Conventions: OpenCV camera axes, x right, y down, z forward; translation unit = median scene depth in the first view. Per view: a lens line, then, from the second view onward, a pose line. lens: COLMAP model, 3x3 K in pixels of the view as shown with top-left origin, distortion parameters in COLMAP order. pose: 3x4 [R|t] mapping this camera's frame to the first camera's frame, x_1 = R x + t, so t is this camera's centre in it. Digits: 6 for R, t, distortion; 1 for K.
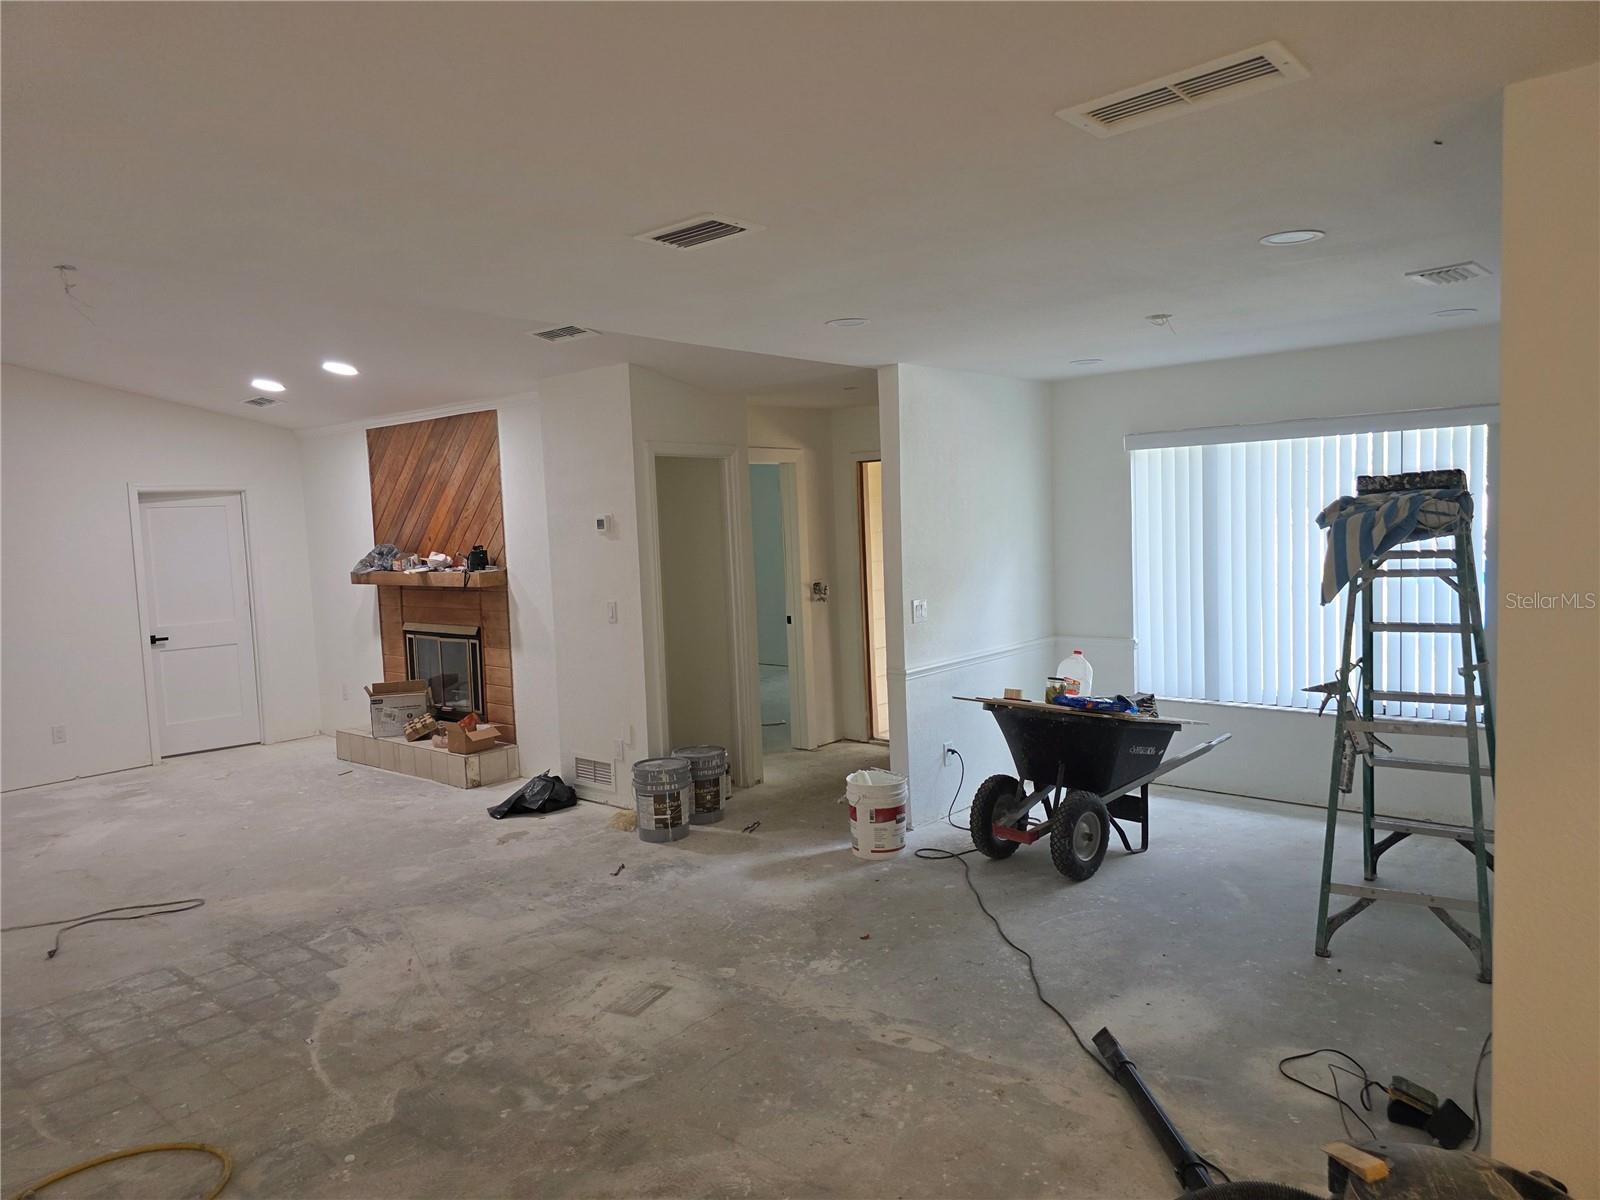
lens RADIAL K [[1087.4, 0, 804.0], [0, 1087.4, 593.2], [0, 0, 1]] dist [0.056235, -0.045276]
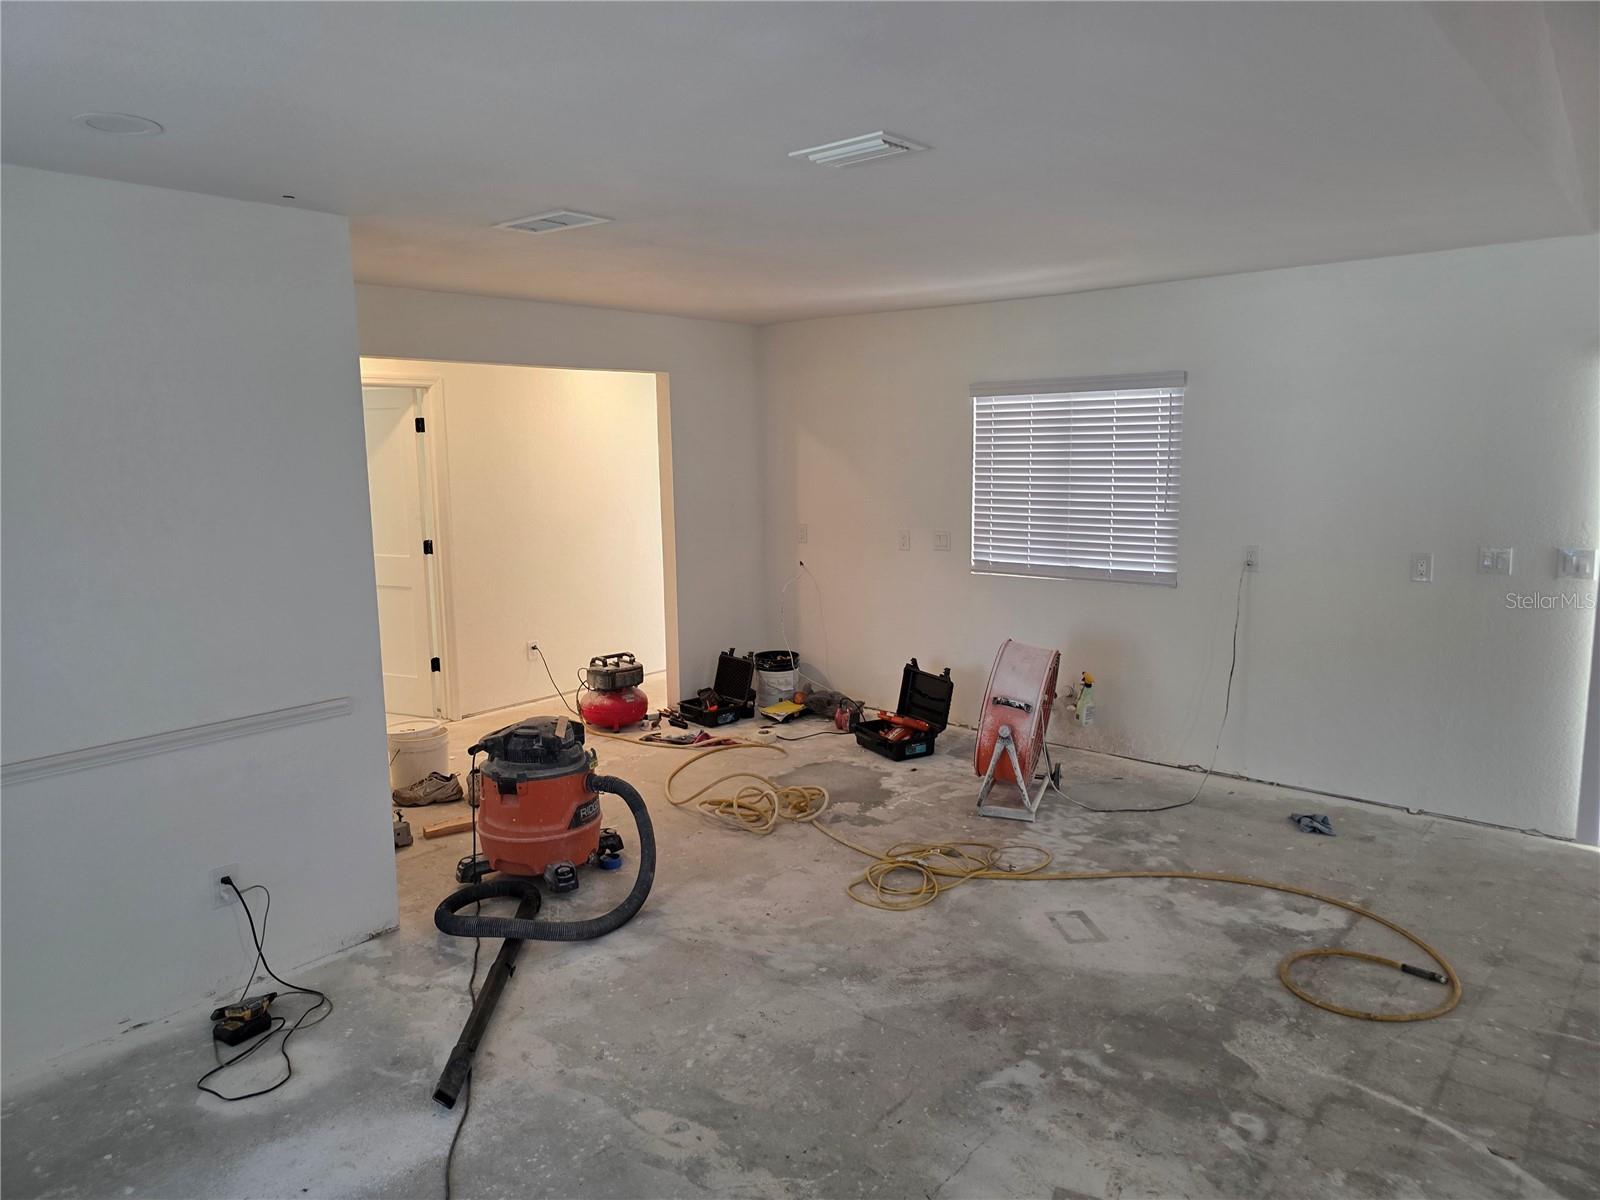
lens RADIAL K [[1087.4, 0, 804.0], [0, 1087.4, 593.2], [0, 0, 1]] dist [0.056235, -0.045276]
pose [[-0.998315, 0.057422, -0.008319, -0.017038], [0.054320, 0.975361, 0.213821, -0.138105], [0.020392, 0.213009, -0.976838, 1.799236]]
